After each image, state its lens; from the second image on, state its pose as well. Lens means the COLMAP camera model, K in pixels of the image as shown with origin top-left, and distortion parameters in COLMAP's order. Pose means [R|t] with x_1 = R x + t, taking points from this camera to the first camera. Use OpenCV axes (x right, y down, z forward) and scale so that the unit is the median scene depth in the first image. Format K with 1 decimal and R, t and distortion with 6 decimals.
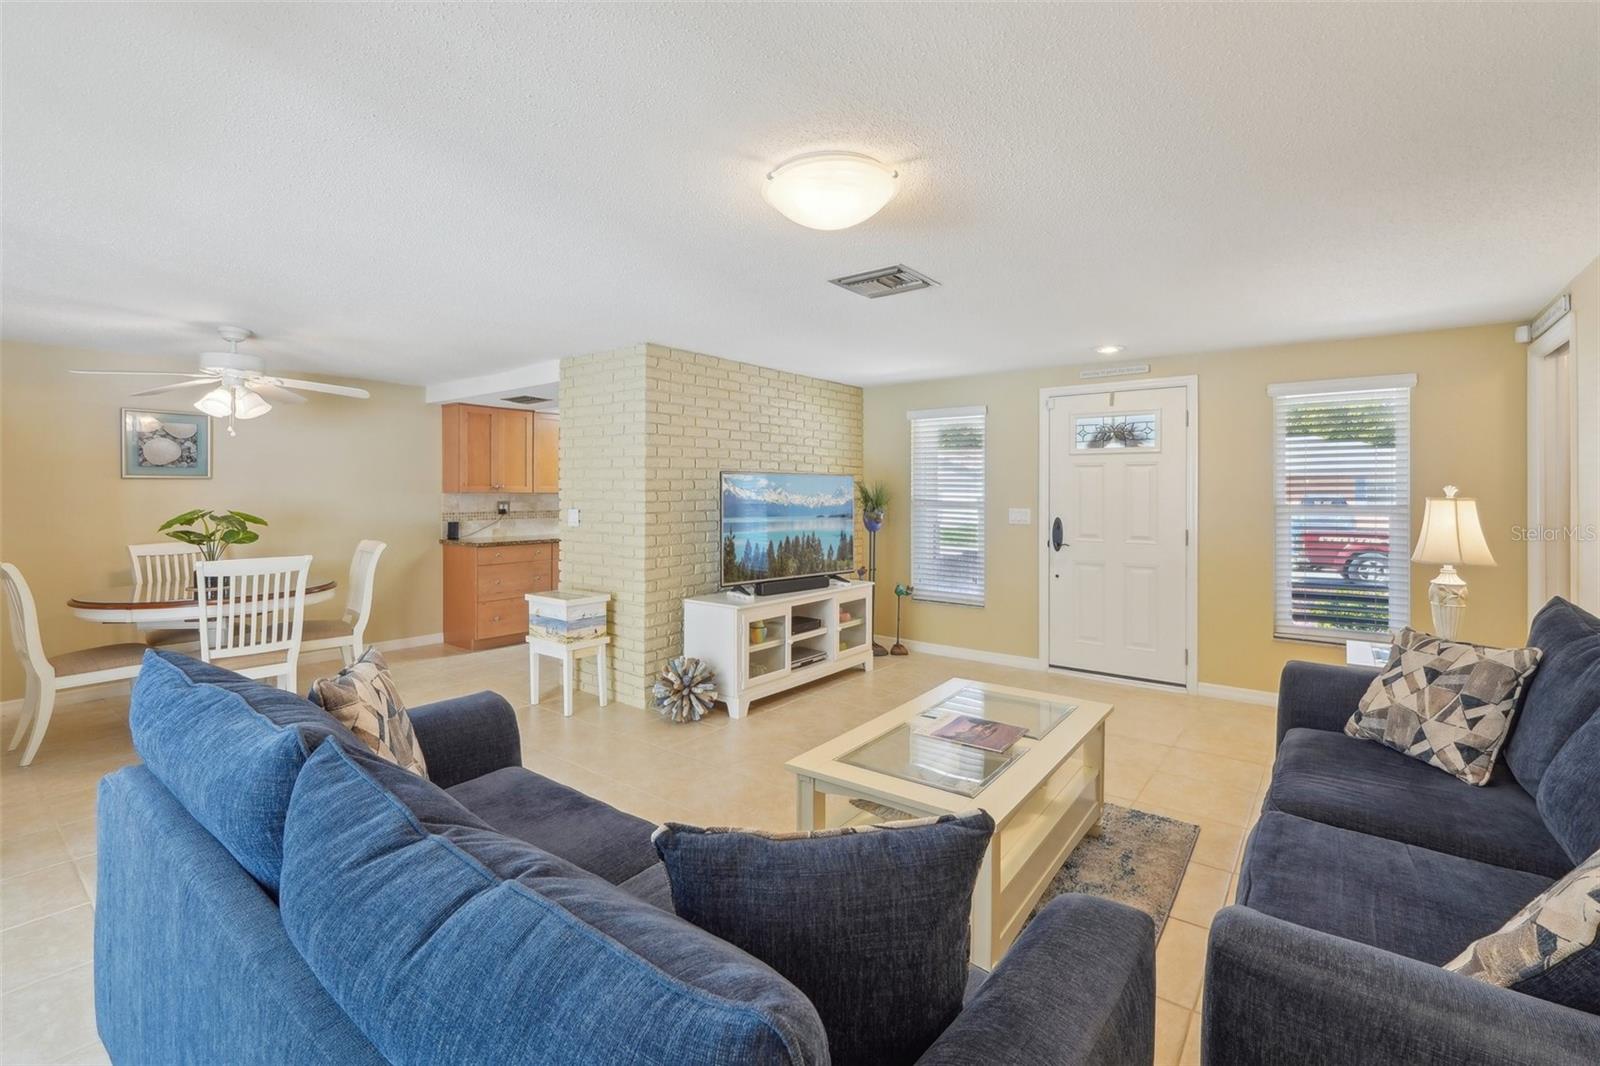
lens RADIAL K [[706.6, 0, 803.2], [0, 706.6, 490.0], [0, 0, 1]] dist [-0.001875, 0.000363]
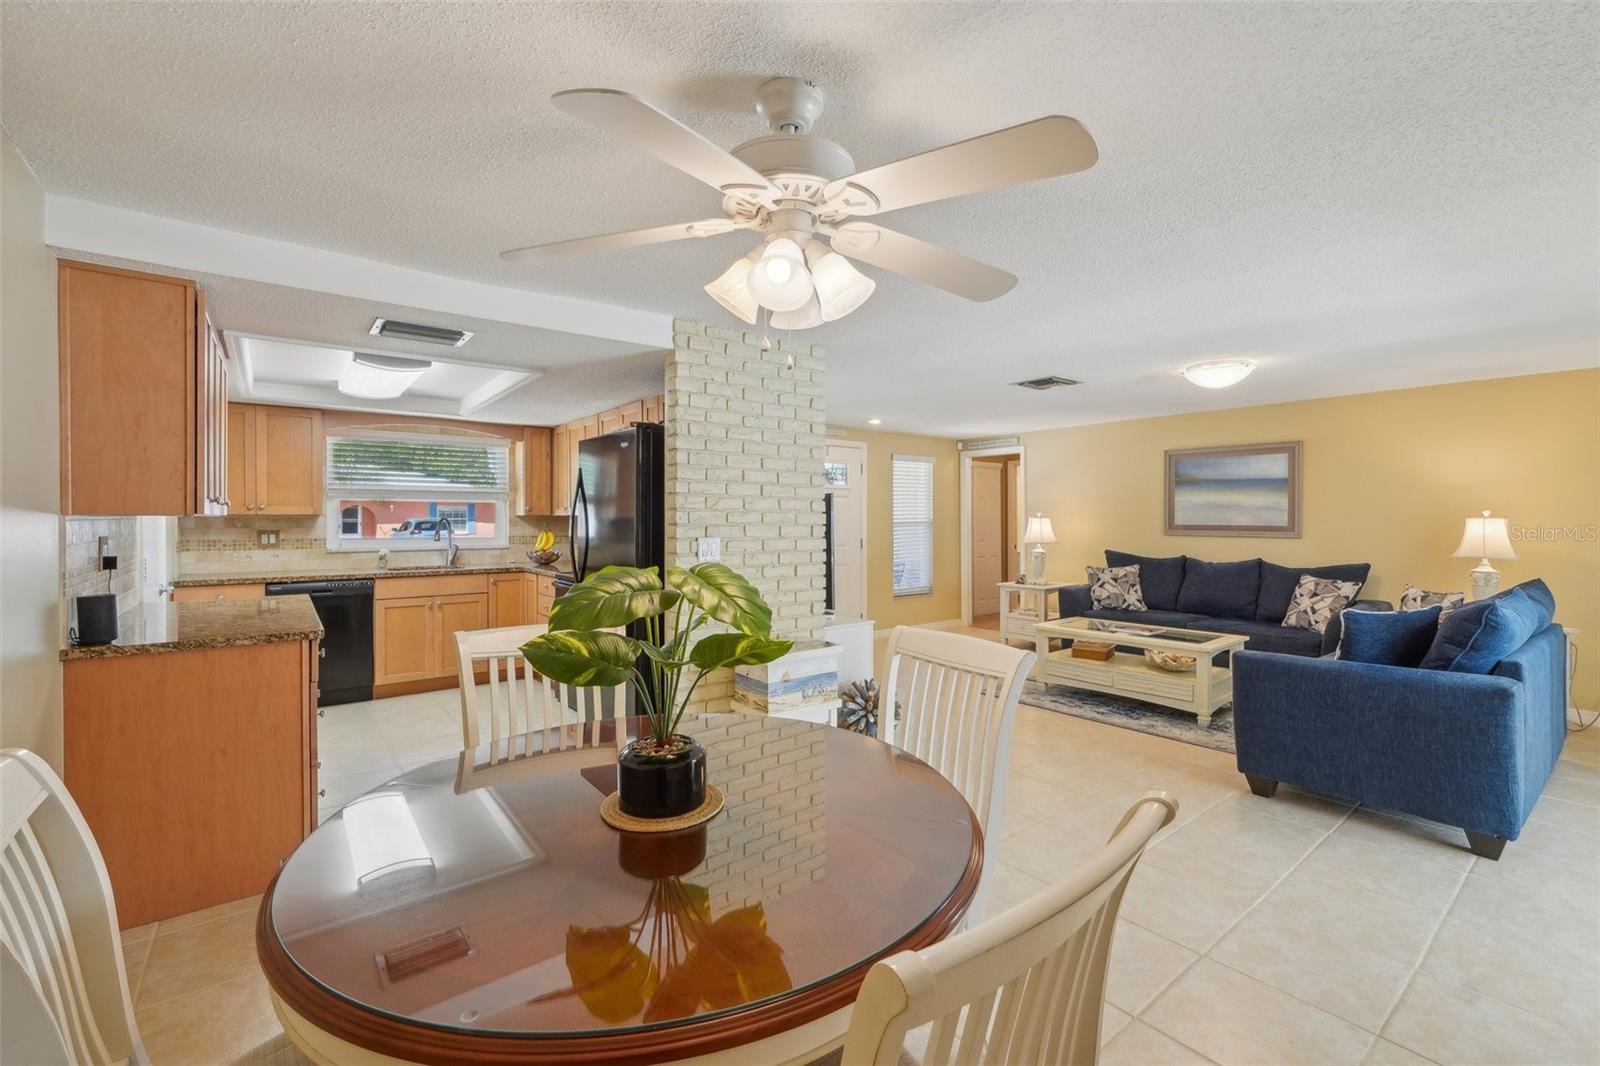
lens RADIAL K [[680.5, 0, 809.0], [0, 680.5, 519.9], [0, 0, 1]] dist [-0.002723, 0.005396]
pose [[0.241064, -0.005483, 0.970494, -0.994713], [-0.001729, 0.999980, 0.006079, 0.005138], [-0.970508, -0.003143, 0.241050, 0.755541]]
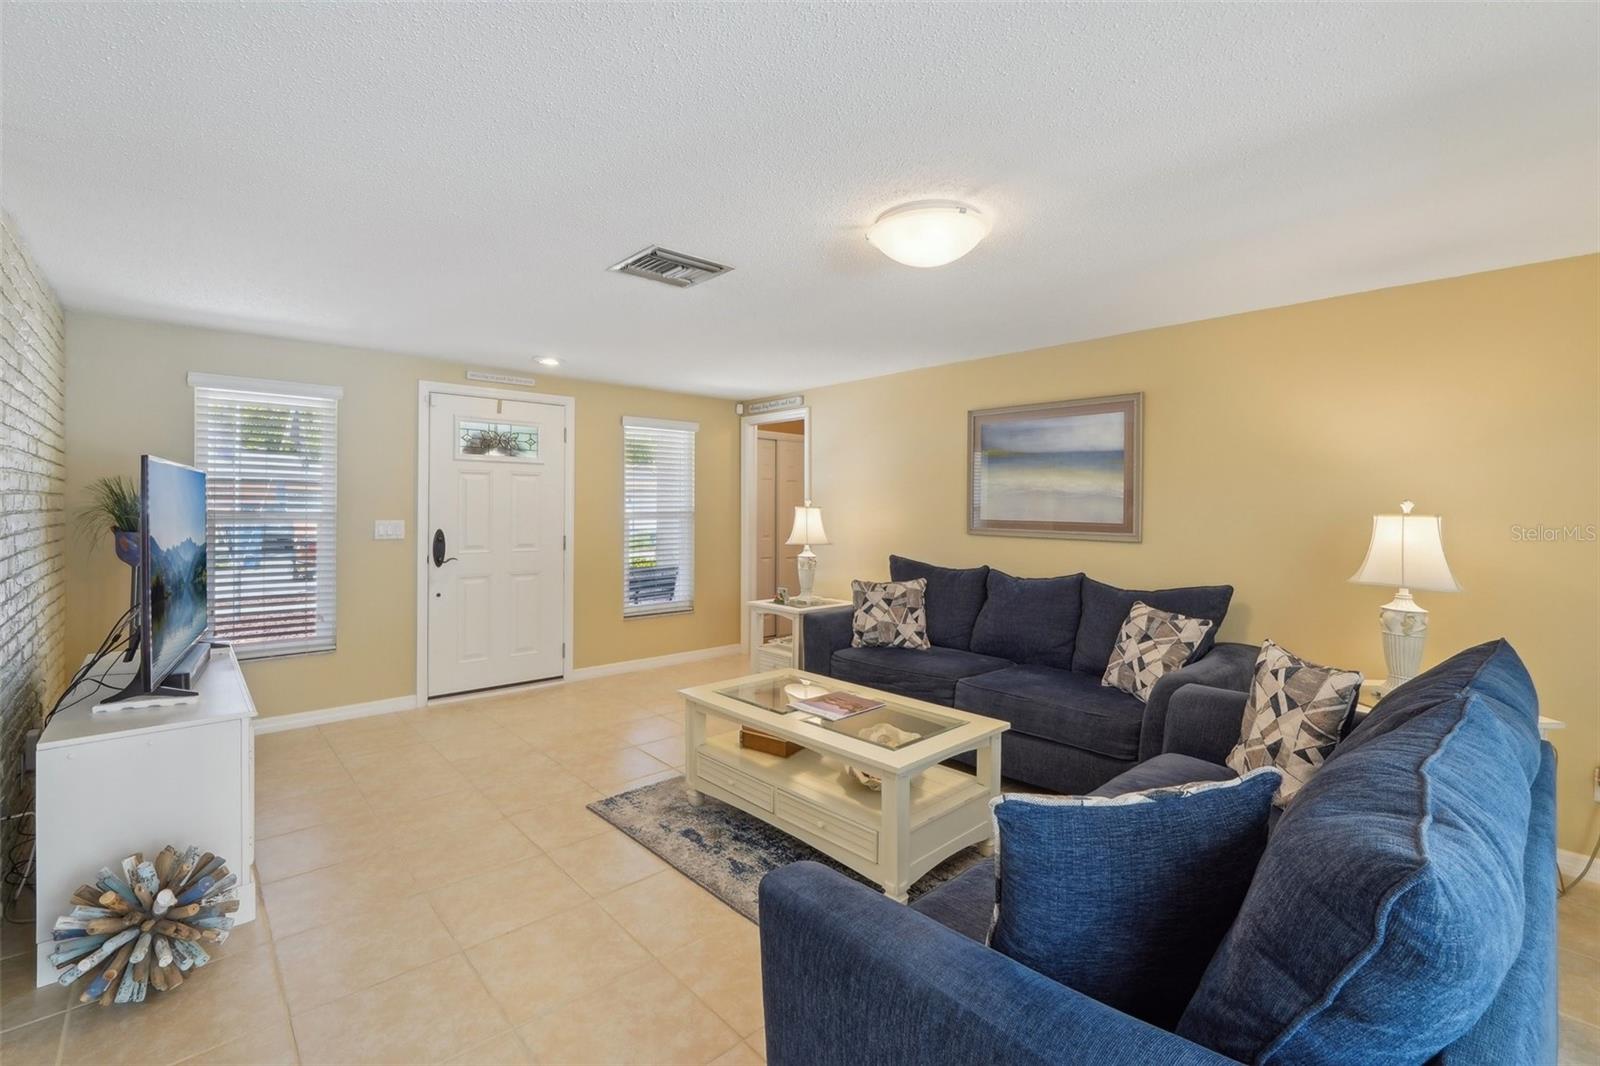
lens RADIAL K [[699.0, 0, 802.7], [0, 699.0, 511.0], [0, 0, 1]] dist [-0.001142, 0.000001]
pose [[0.177360, -0.009053, 0.984104, -0.477798], [-0.009906, 0.999891, 0.010983, 0.002126], [-0.984096, -0.011697, 0.177251, 0.444360]]
